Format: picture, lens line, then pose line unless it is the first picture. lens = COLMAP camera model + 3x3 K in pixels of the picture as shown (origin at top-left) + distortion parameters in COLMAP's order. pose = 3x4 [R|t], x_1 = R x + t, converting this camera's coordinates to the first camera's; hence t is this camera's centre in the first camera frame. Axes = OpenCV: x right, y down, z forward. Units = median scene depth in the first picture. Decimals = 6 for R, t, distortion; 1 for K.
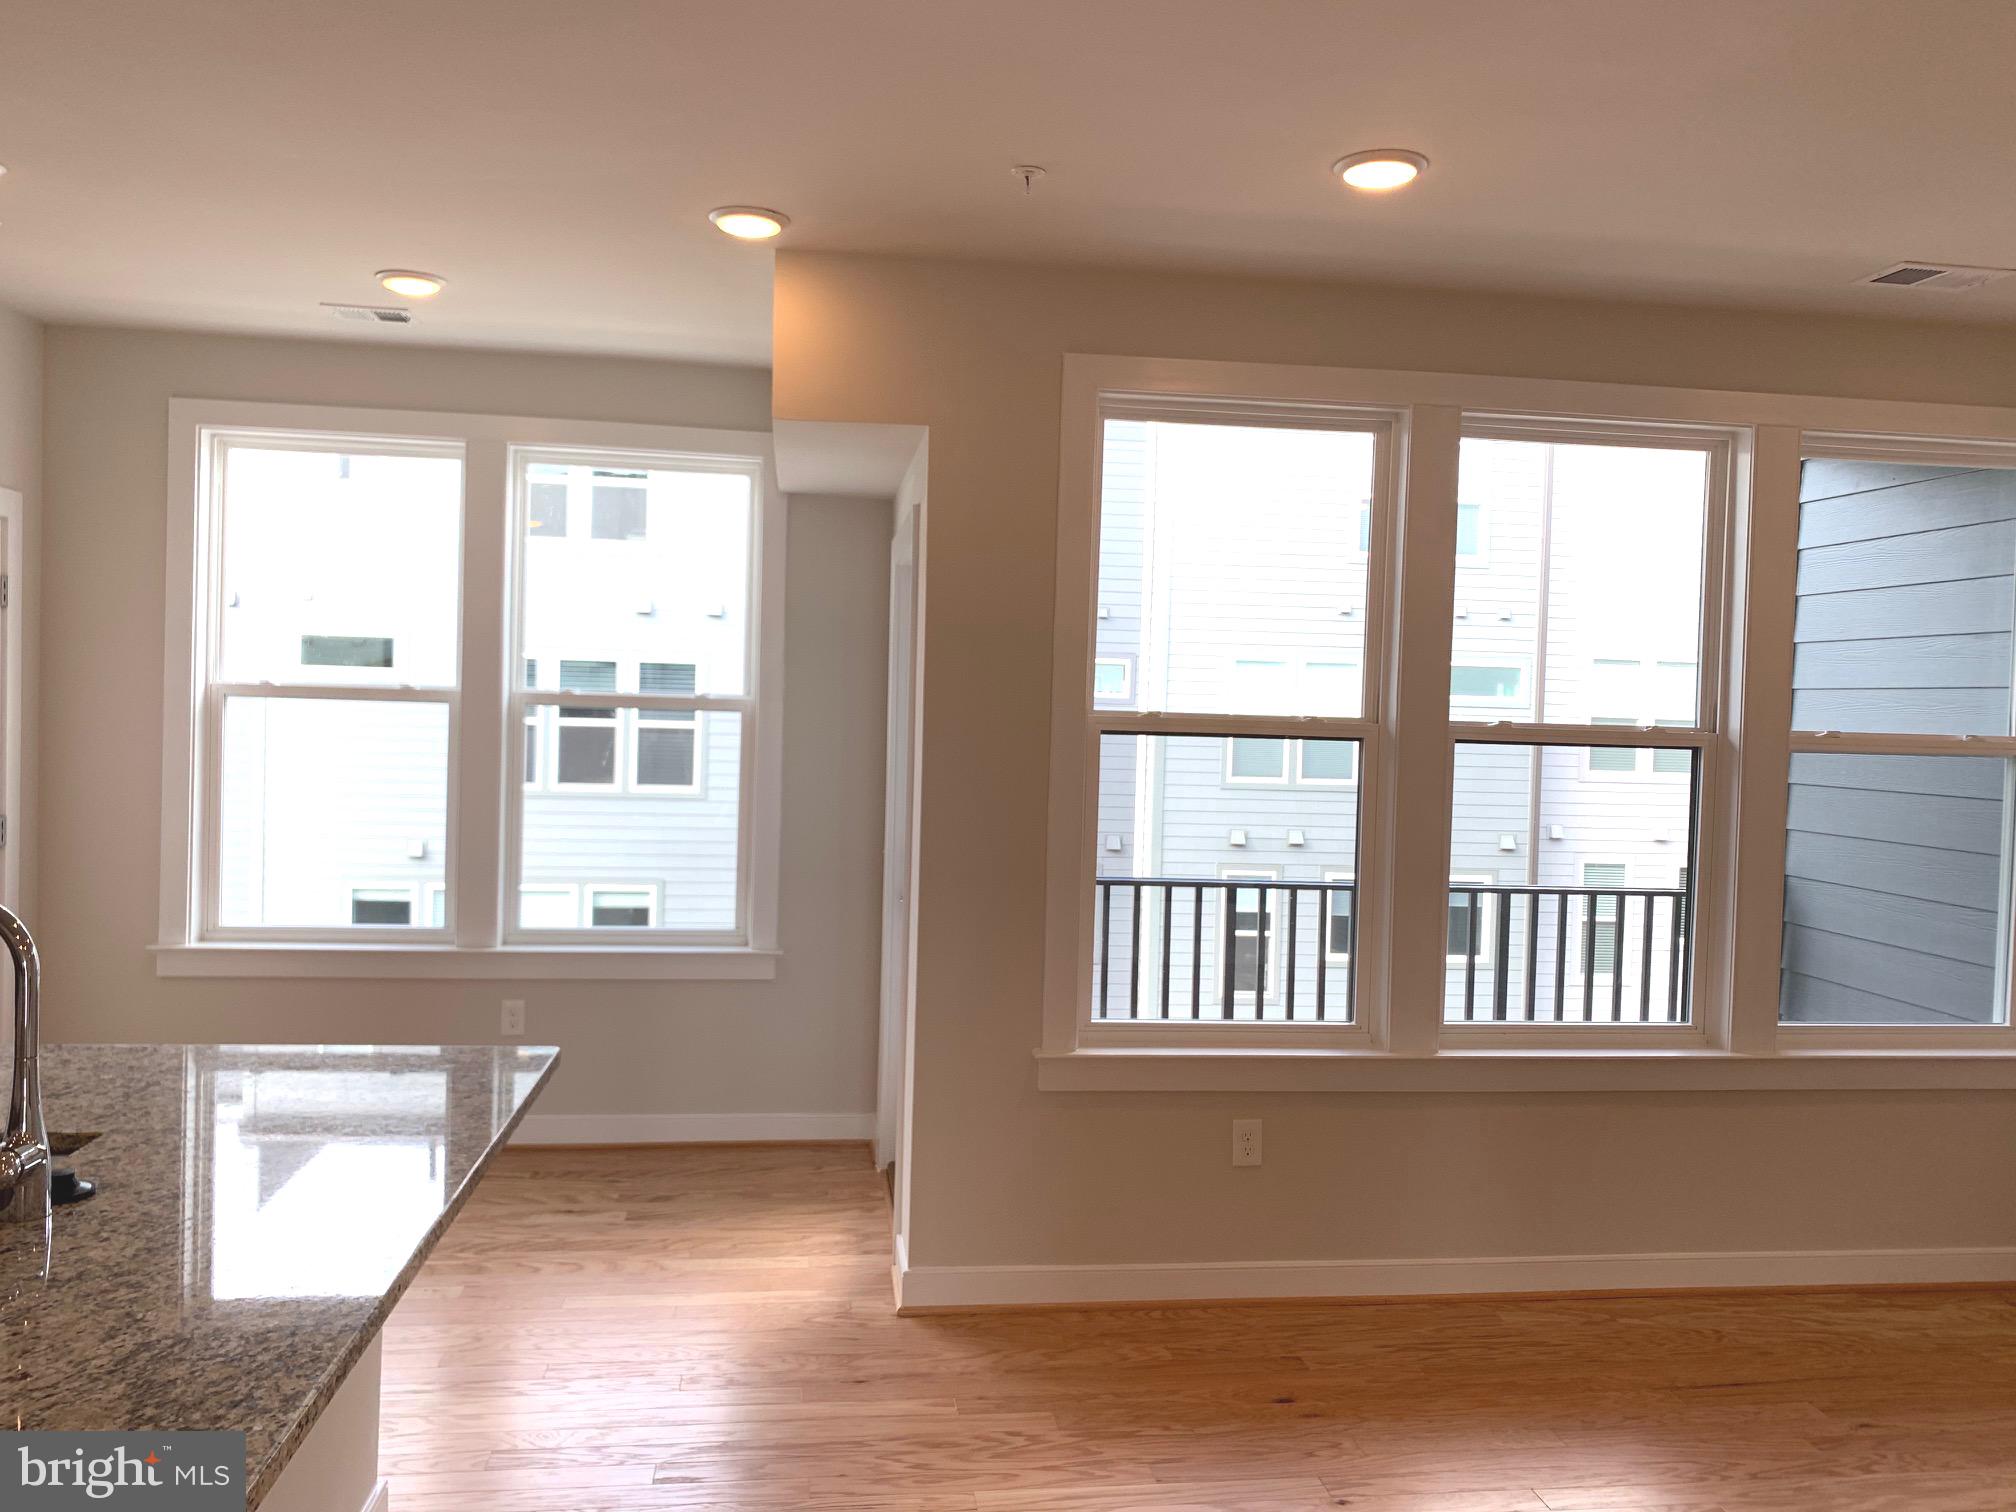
lens RADIAL K [[1564.9, 0, 1014.0], [0, 1564.9, 742.7], [0, 0, 1]] dist [0.003457, 0.009563]
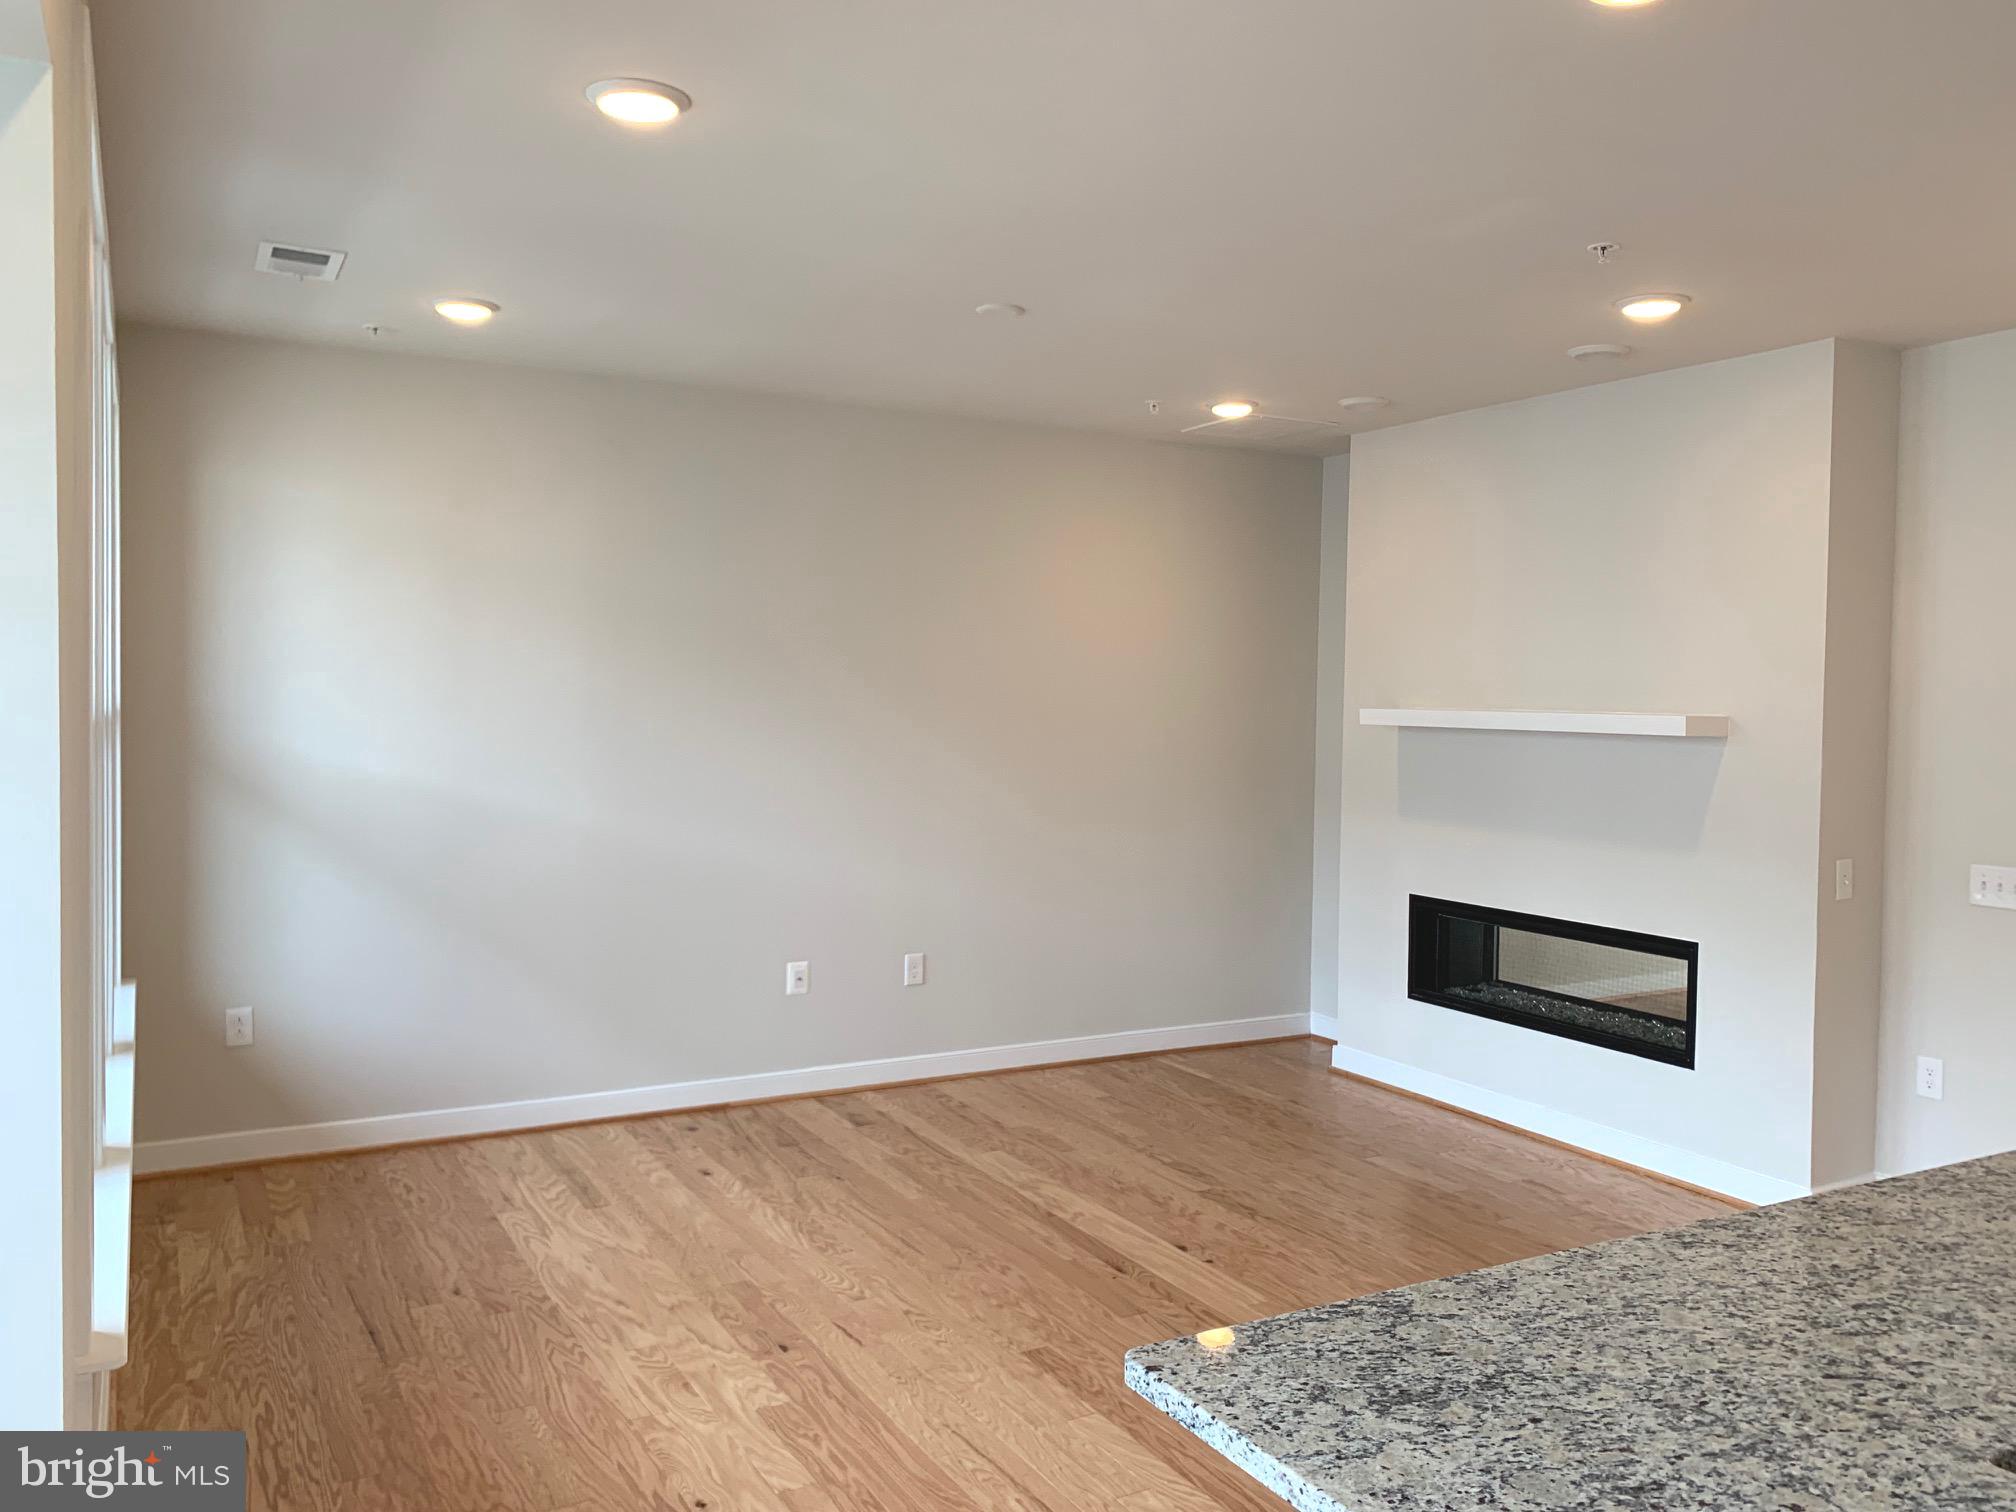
lens RADIAL K [[1558.9, 0, 1008.0], [0, 1558.9, 740.5], [0, 0, 1]] dist [0.016741, -0.018973]
pose [[-0.362263, -0.064797, 0.929821, -1.095520], [-0.005032, 0.997702, 0.067567, -0.086072], [-0.932062, 0.019798, -0.361757, 1.735990]]
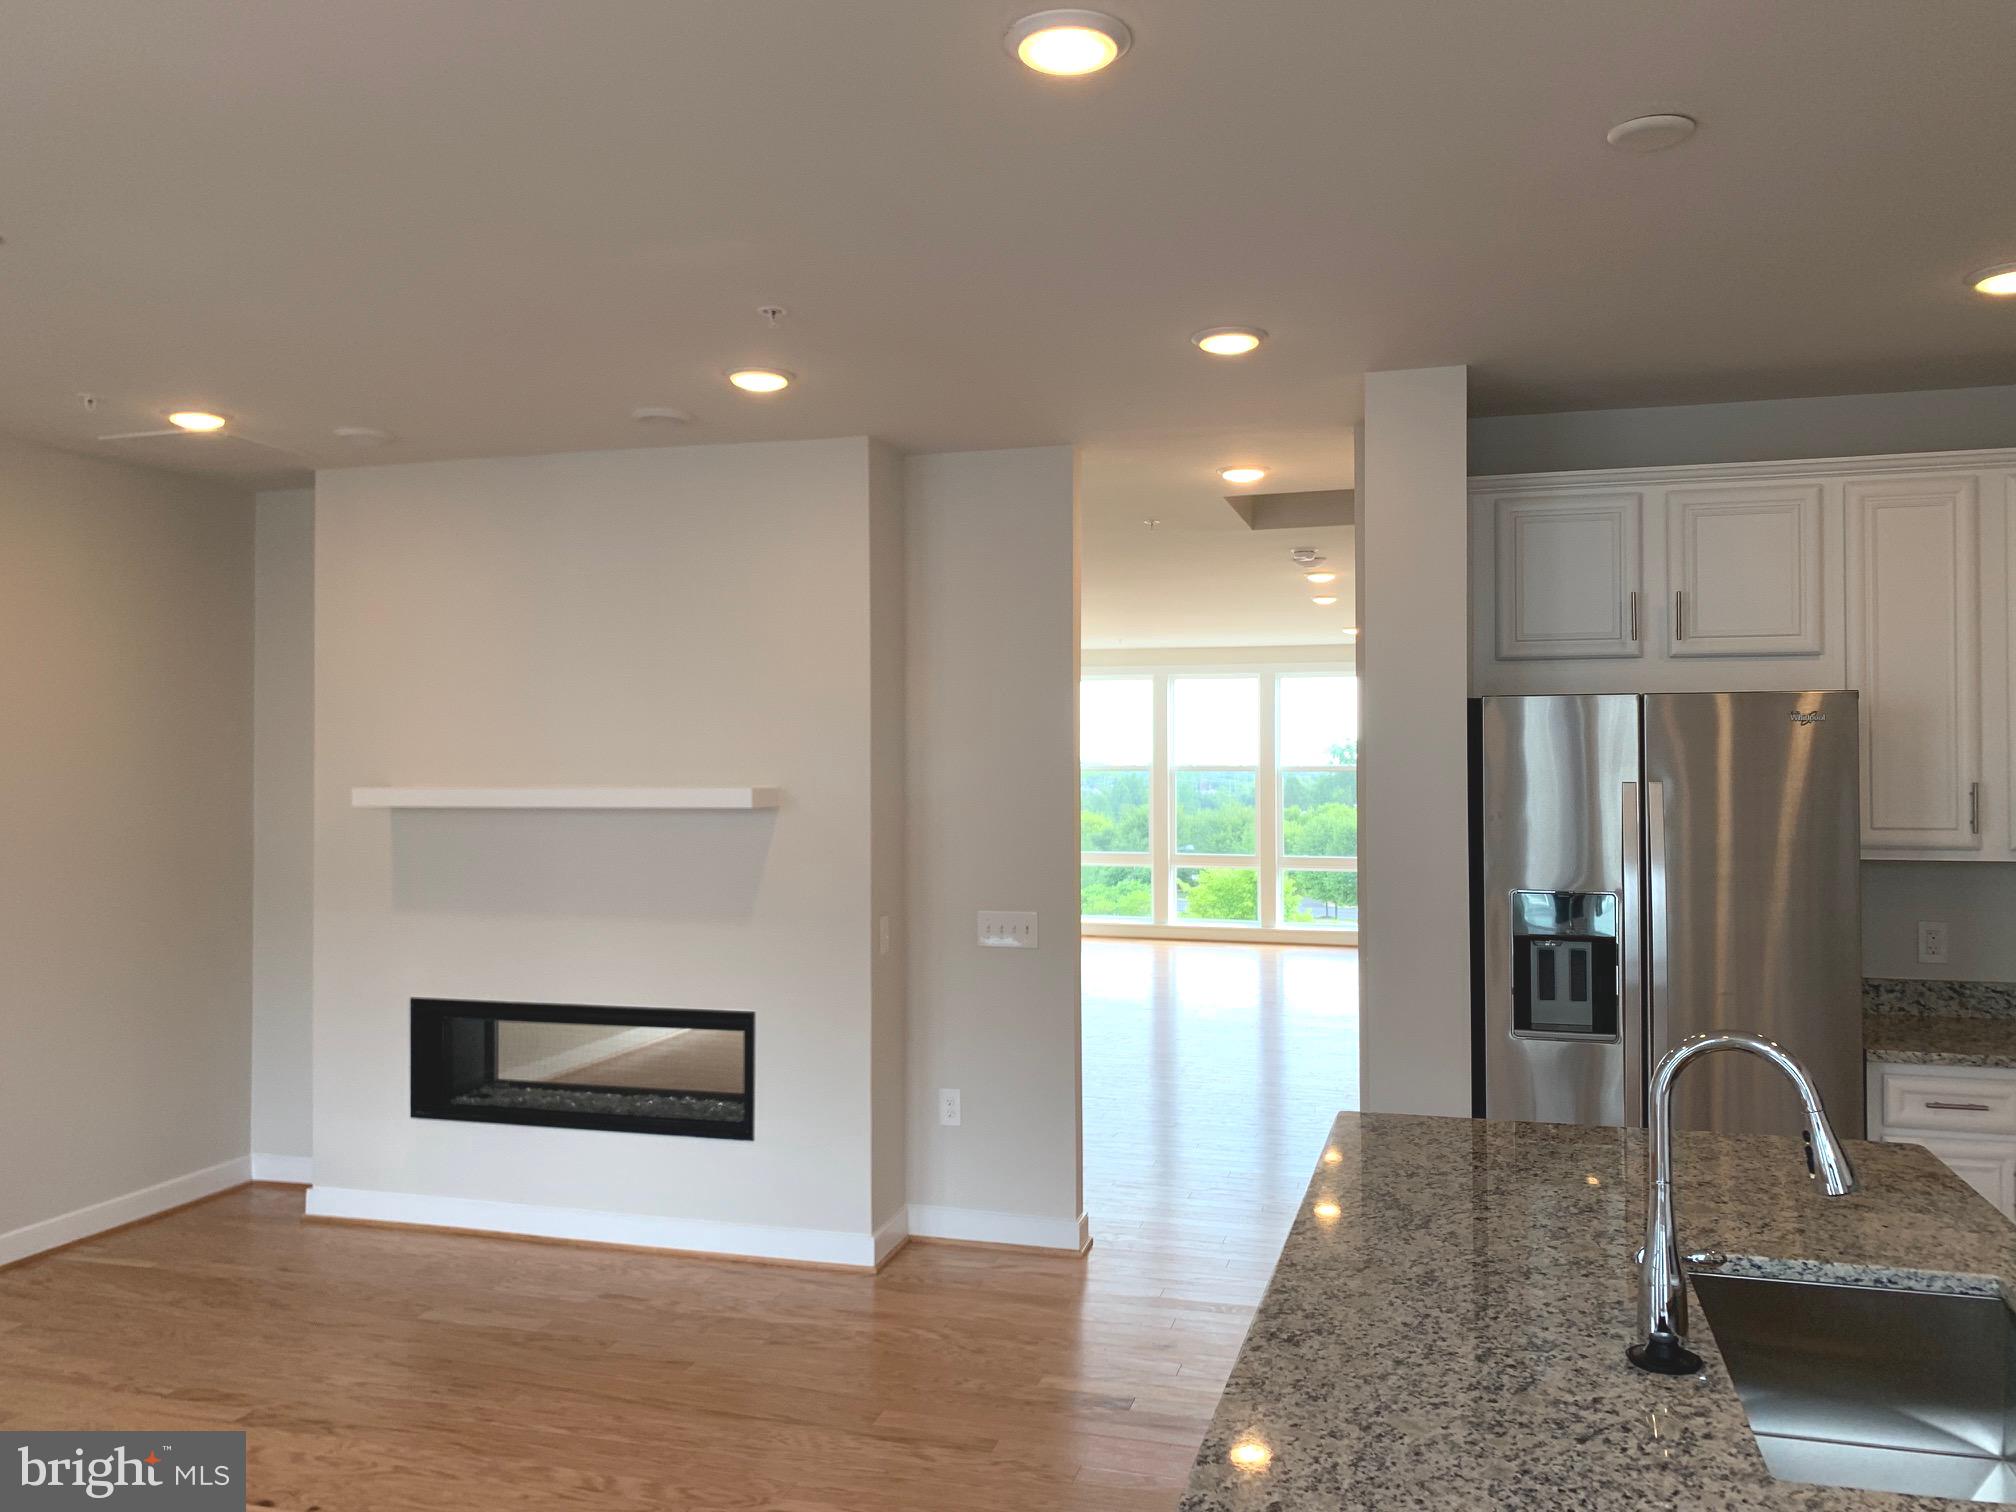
lens RADIAL K [[1564.9, 0, 1014.0], [0, 1564.9, 742.7], [0, 0, 1]] dist [0.003457, 0.009563]
pose [[-0.913185, -0.021615, 0.406971, -0.601380], [-0.014886, 0.999695, 0.019693, -0.090438], [-0.407273, 0.011925, -0.913229, 1.928511]]
